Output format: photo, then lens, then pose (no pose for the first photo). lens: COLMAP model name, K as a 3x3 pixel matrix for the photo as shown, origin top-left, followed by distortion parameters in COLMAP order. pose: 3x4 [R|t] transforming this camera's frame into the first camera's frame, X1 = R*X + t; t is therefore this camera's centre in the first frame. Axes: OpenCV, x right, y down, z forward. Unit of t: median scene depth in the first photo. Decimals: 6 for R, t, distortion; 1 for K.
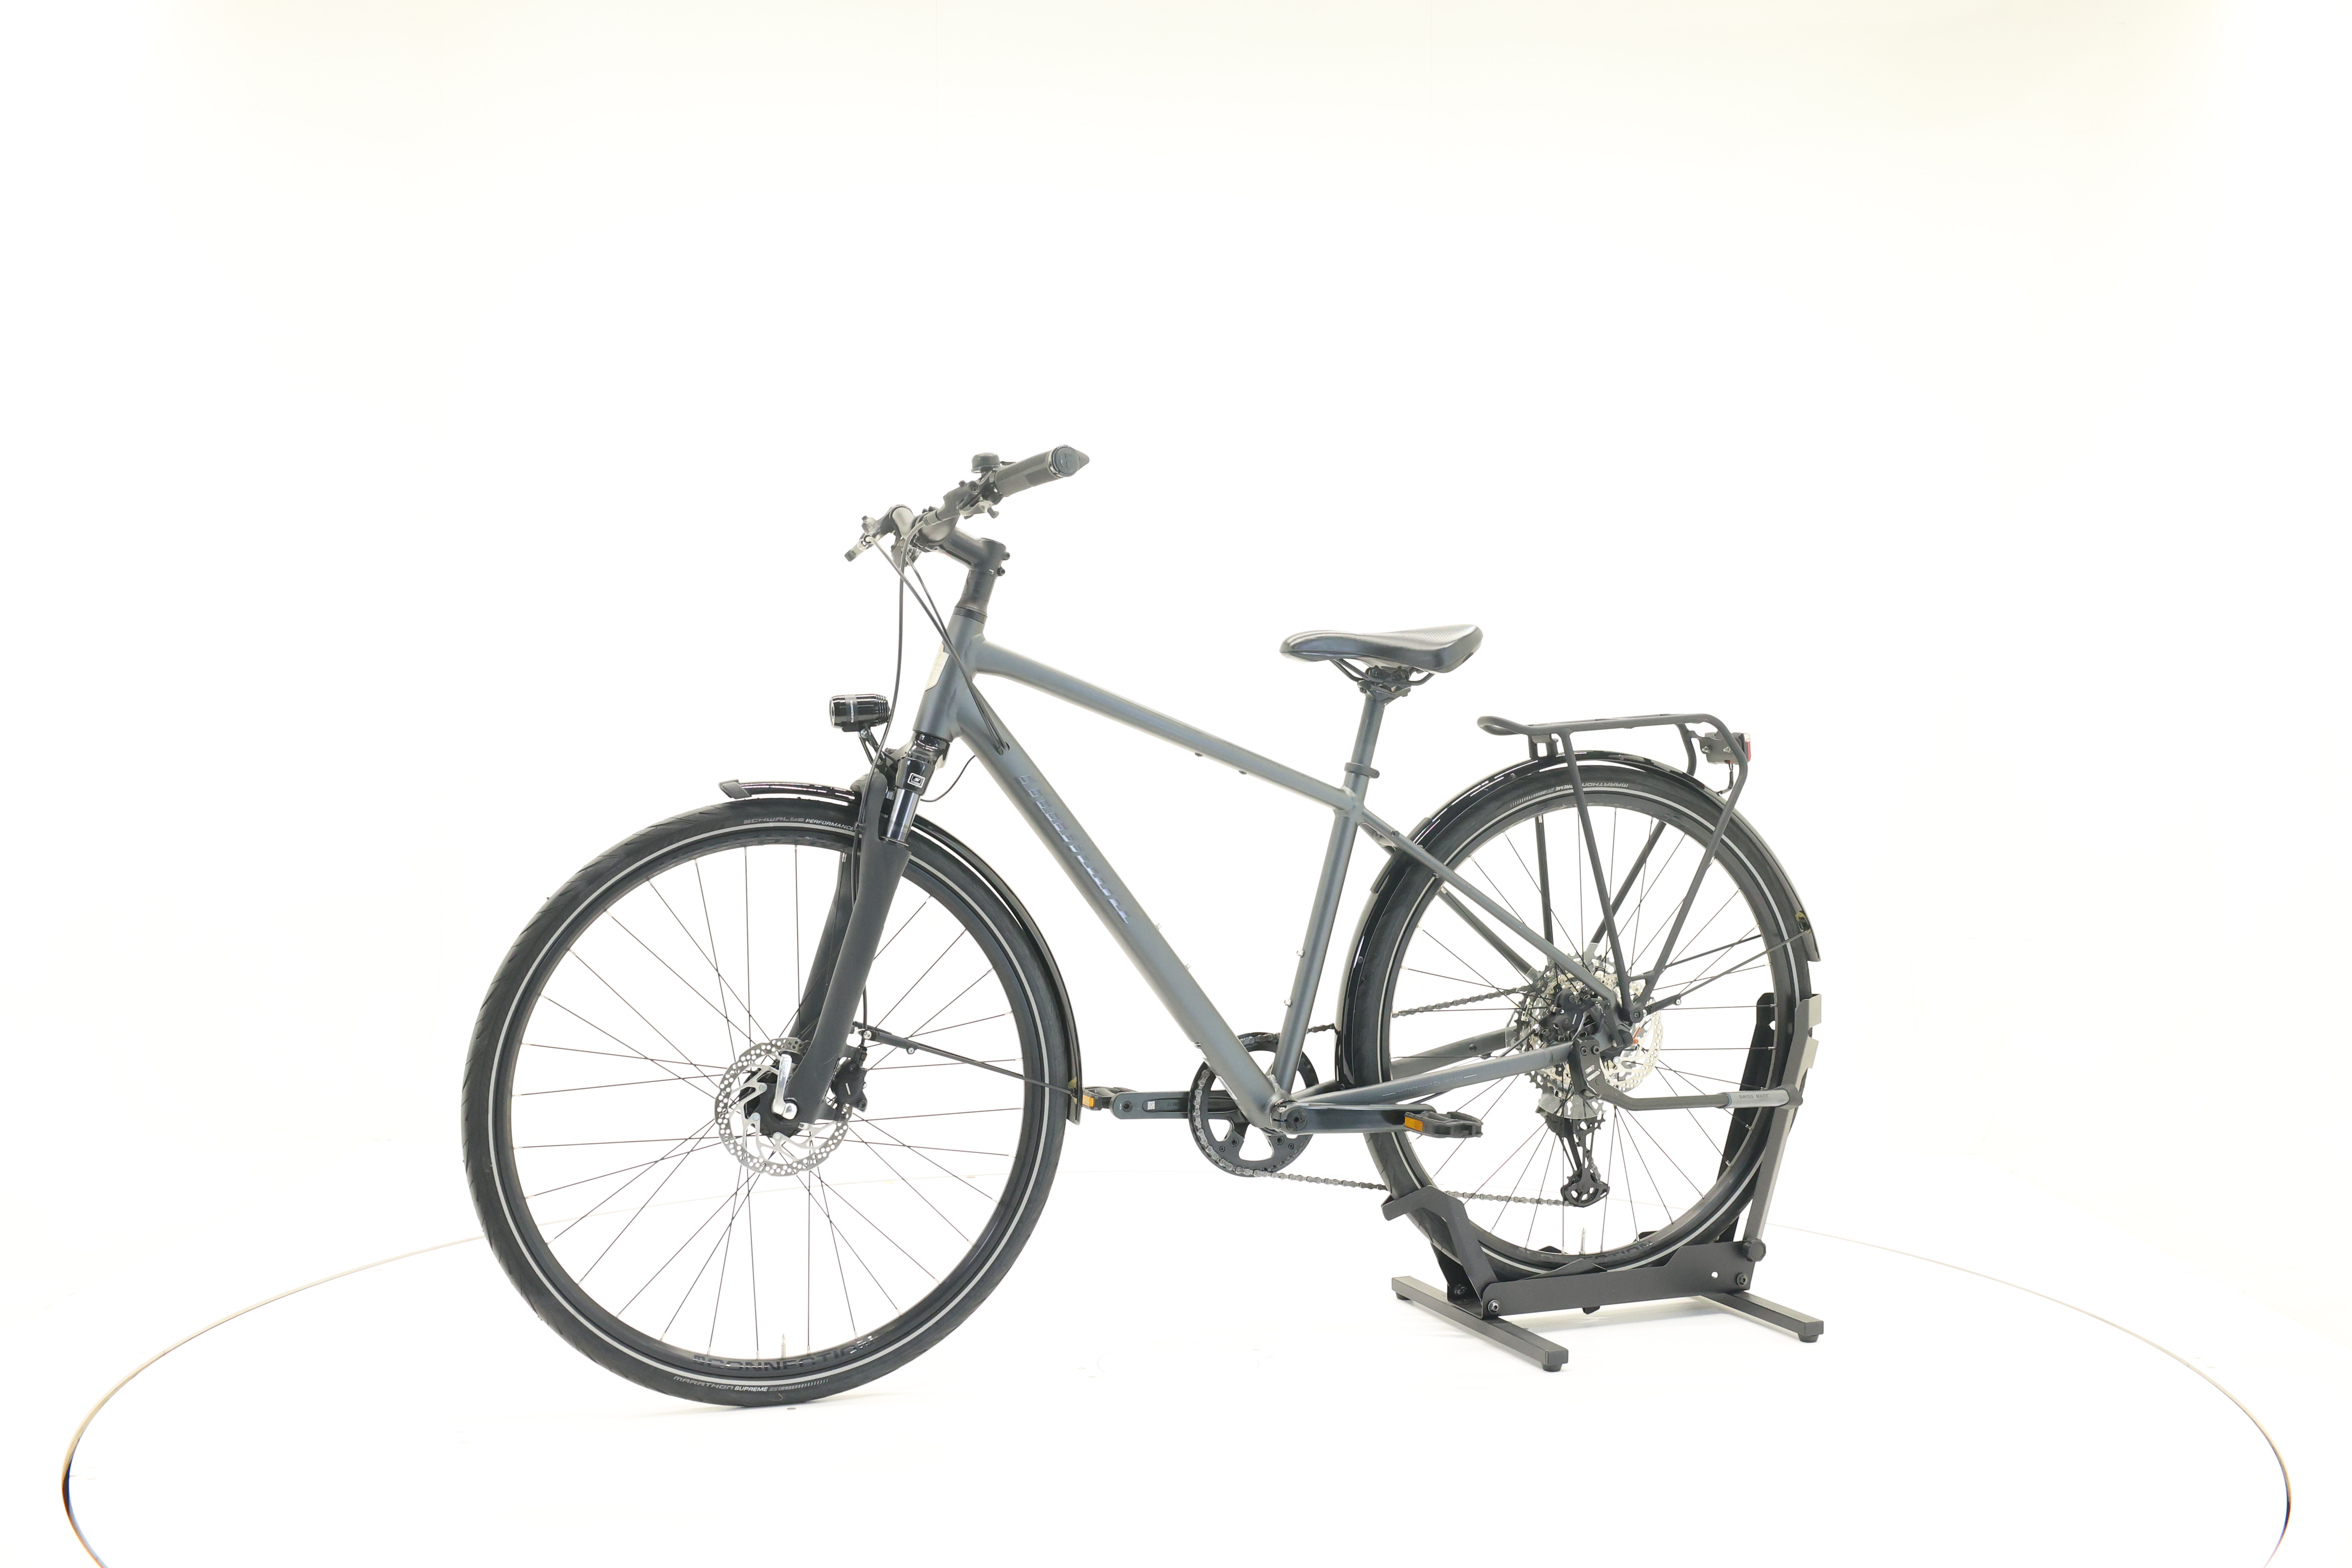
lens RADIAL K [[2500.8, 0, 1177.9], [0, 2500.8, 769.0], [0, 0, 1]] dist [-0.017248, 0.000000]
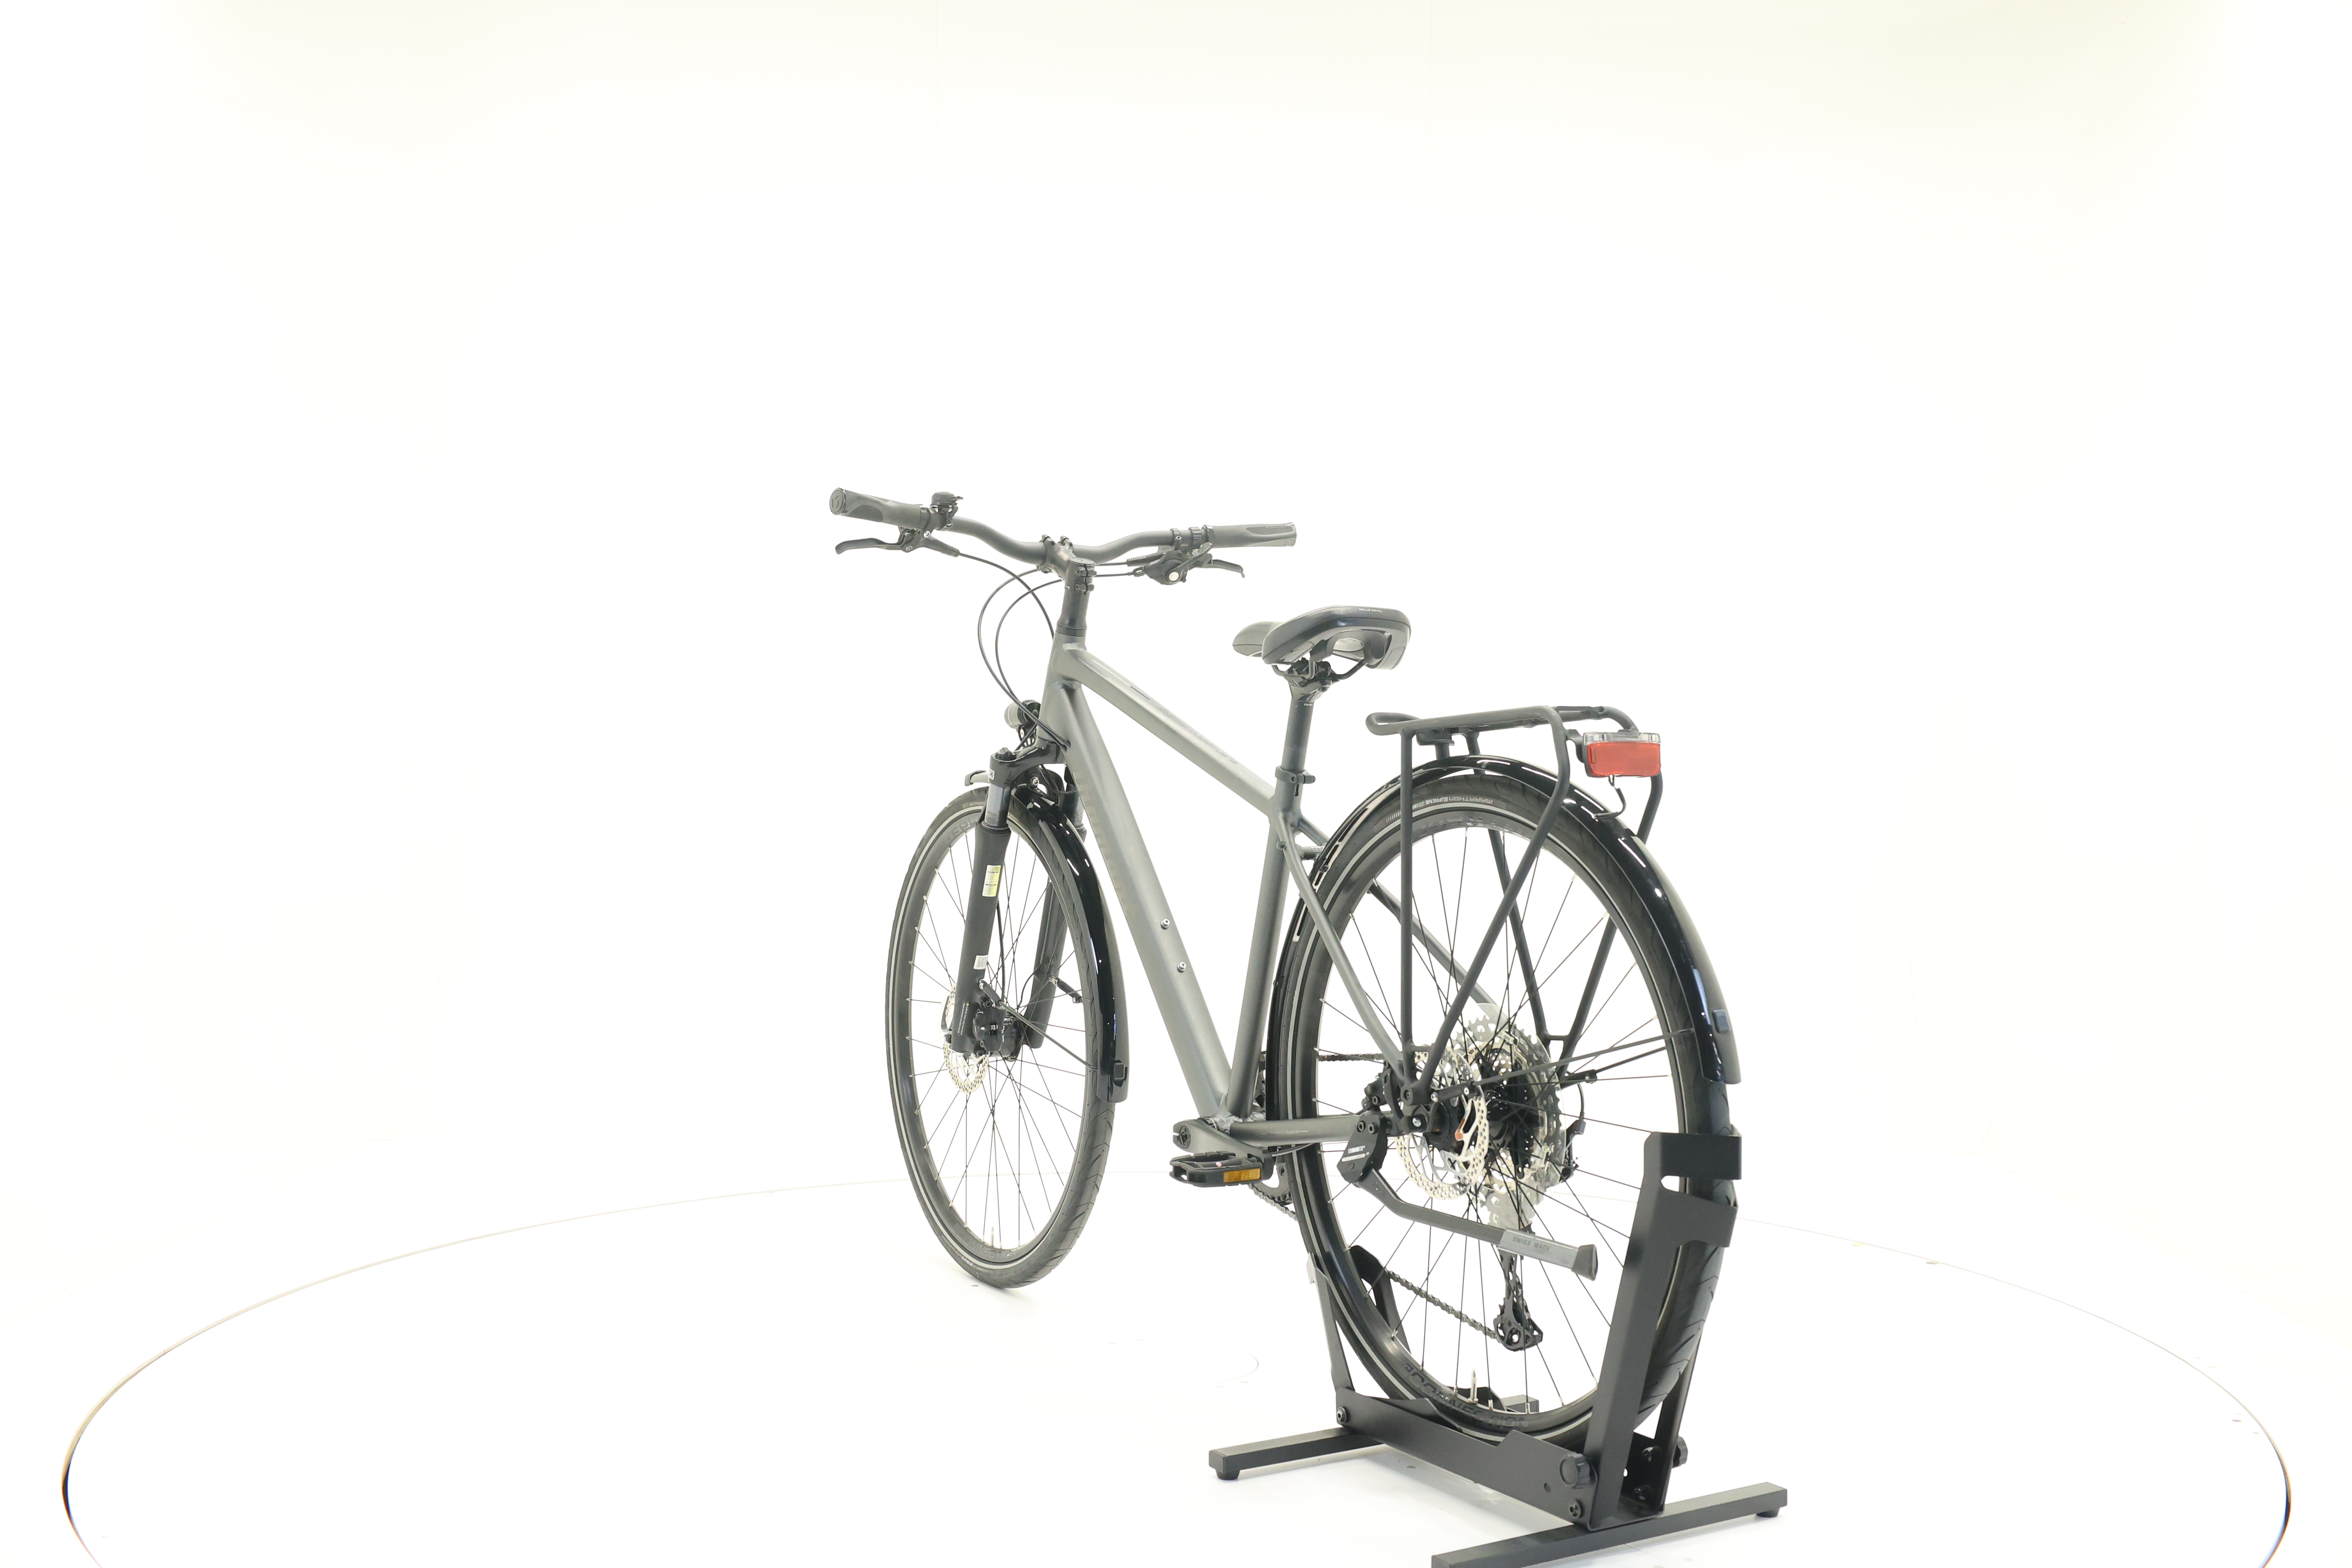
lens RADIAL K [[2500.8, 0, 1169.7], [0, 2500.8, 787.7], [0, 0, 1]] dist [-0.017248, 0.000000]
pose [[0.134098, 0.026368, -0.990617, 0.950858], [-0.005127, 0.999651, 0.025915, -0.017883], [0.990955, 0.001603, 0.134186, 0.832735]]
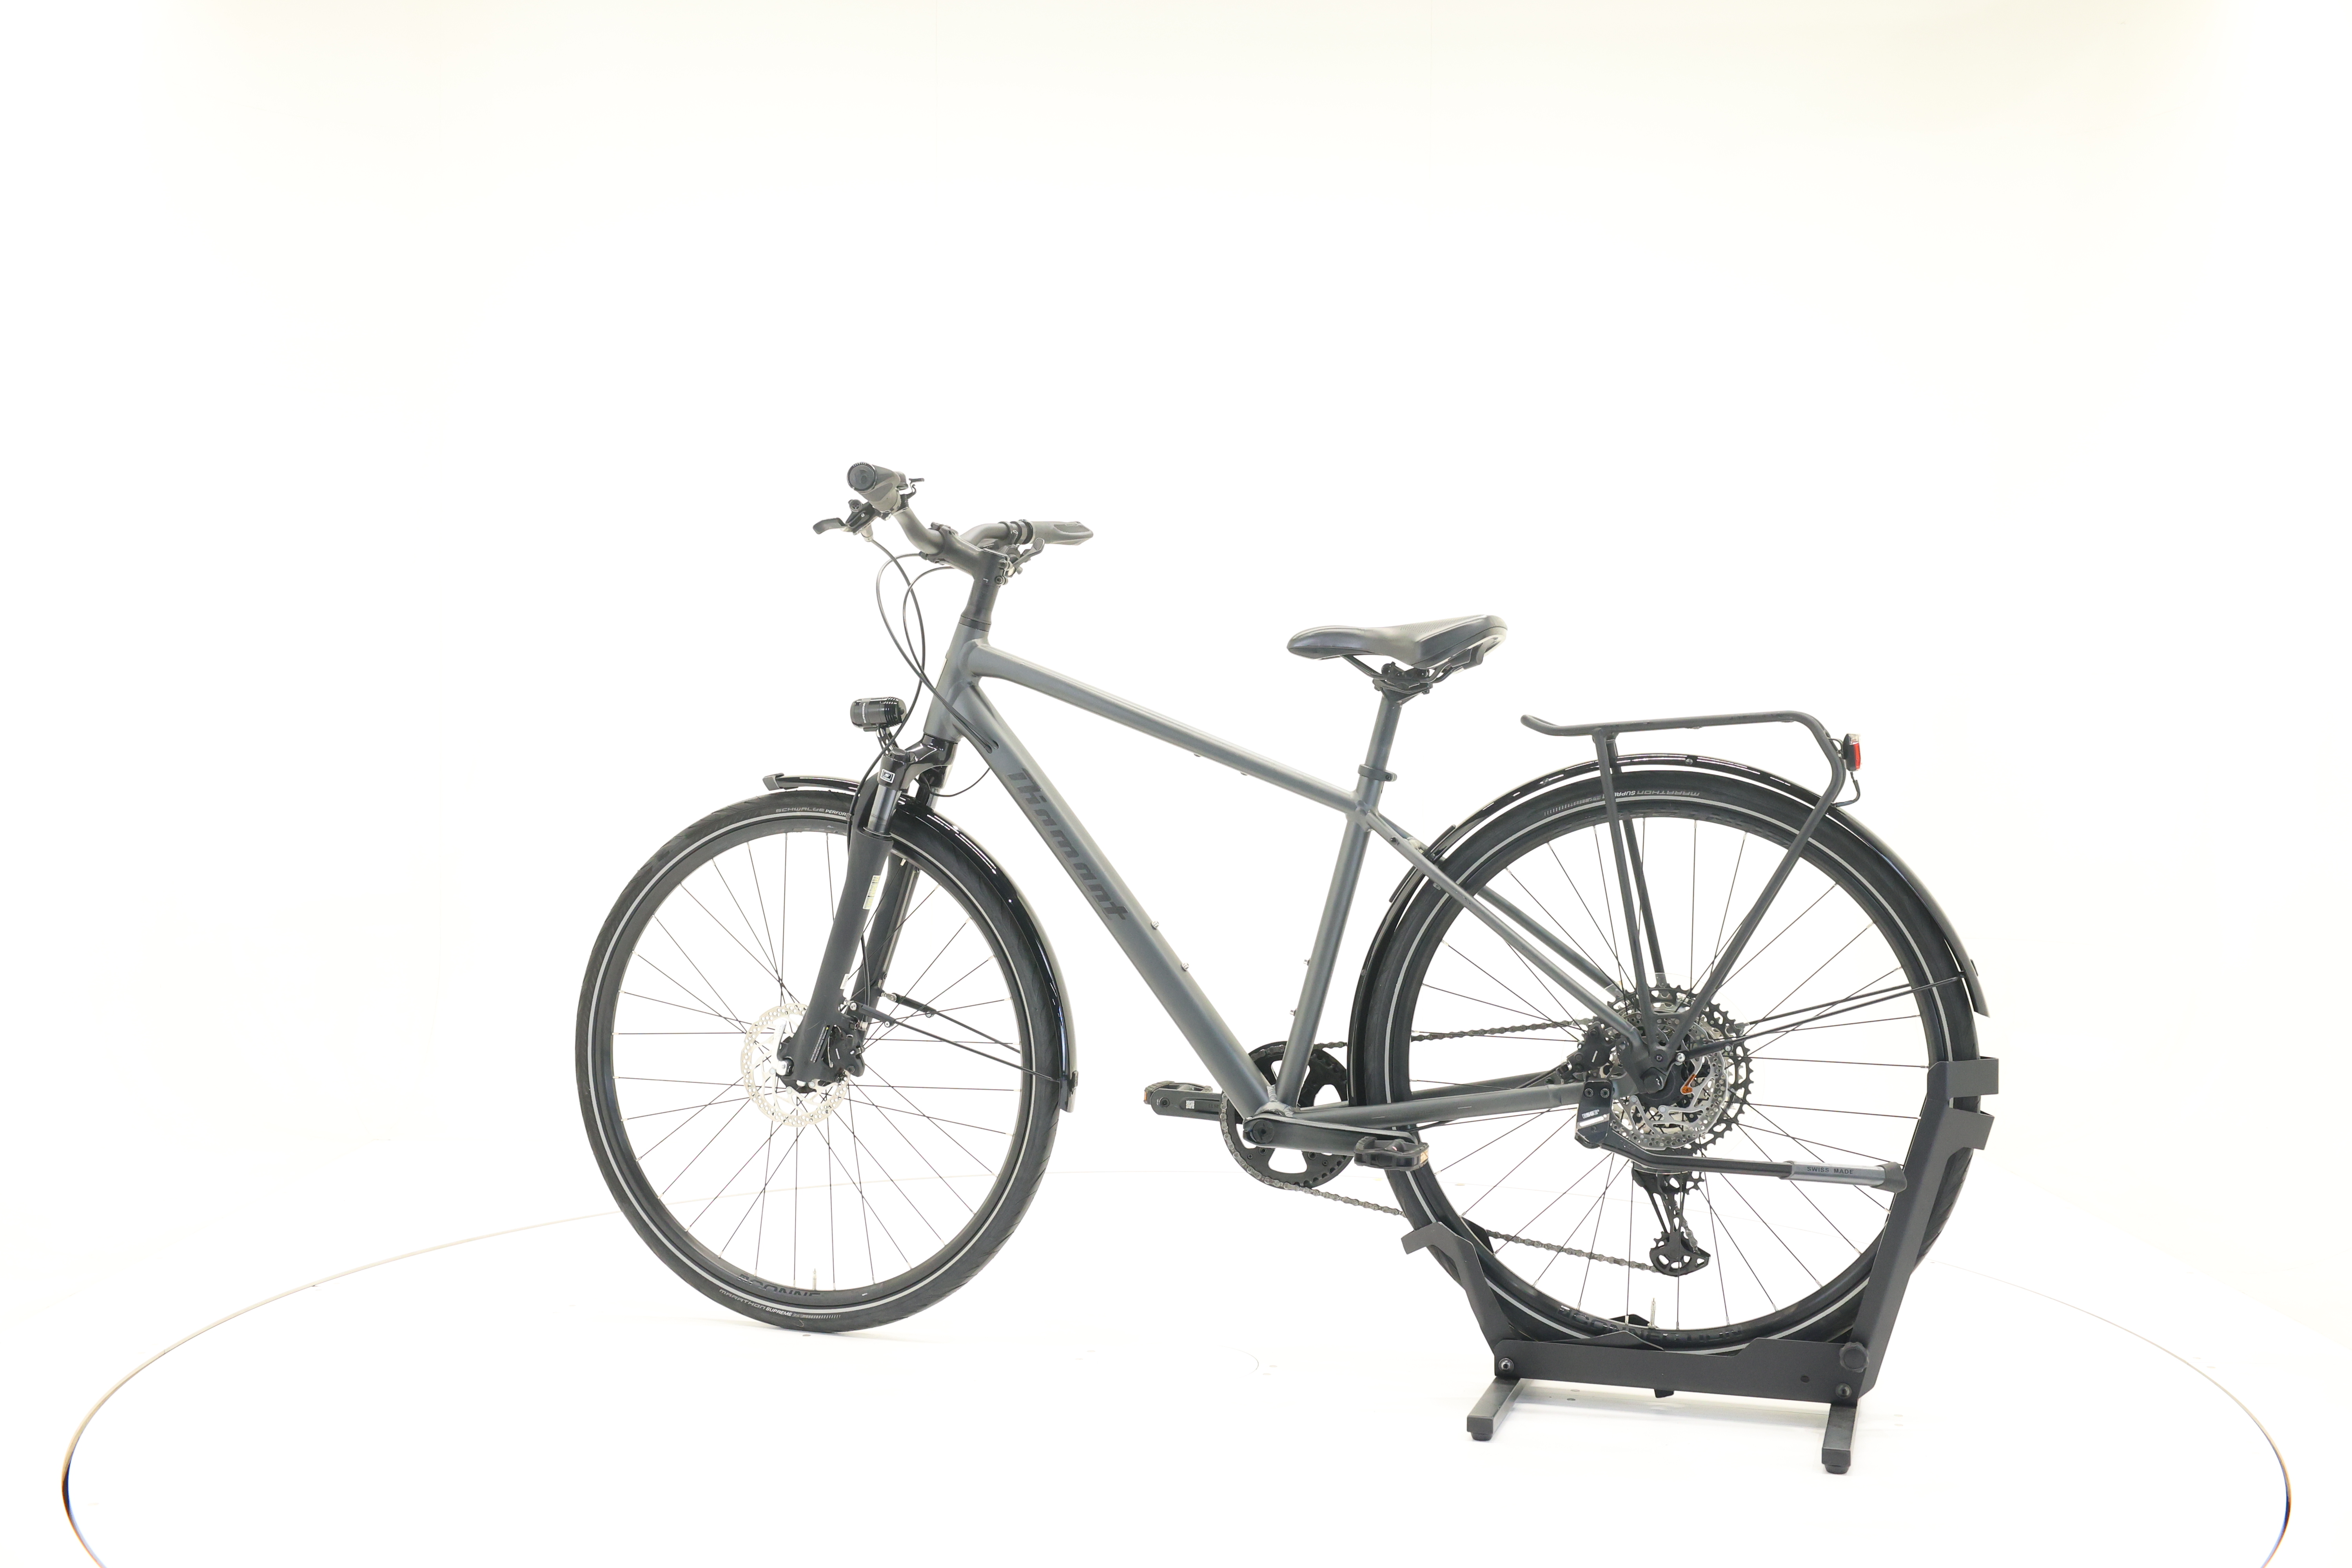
lens RADIAL K [[2500.8, 0, 1175.8], [0, 2500.8, 783.5], [0, 0, 1]] dist [-0.017248, 0.000000]
pose [[0.752220, 0.022119, -0.658541, 0.633287], [-0.006050, 0.999626, 0.026665, -0.020148], [0.658884, -0.016073, 0.752073, 0.242672]]
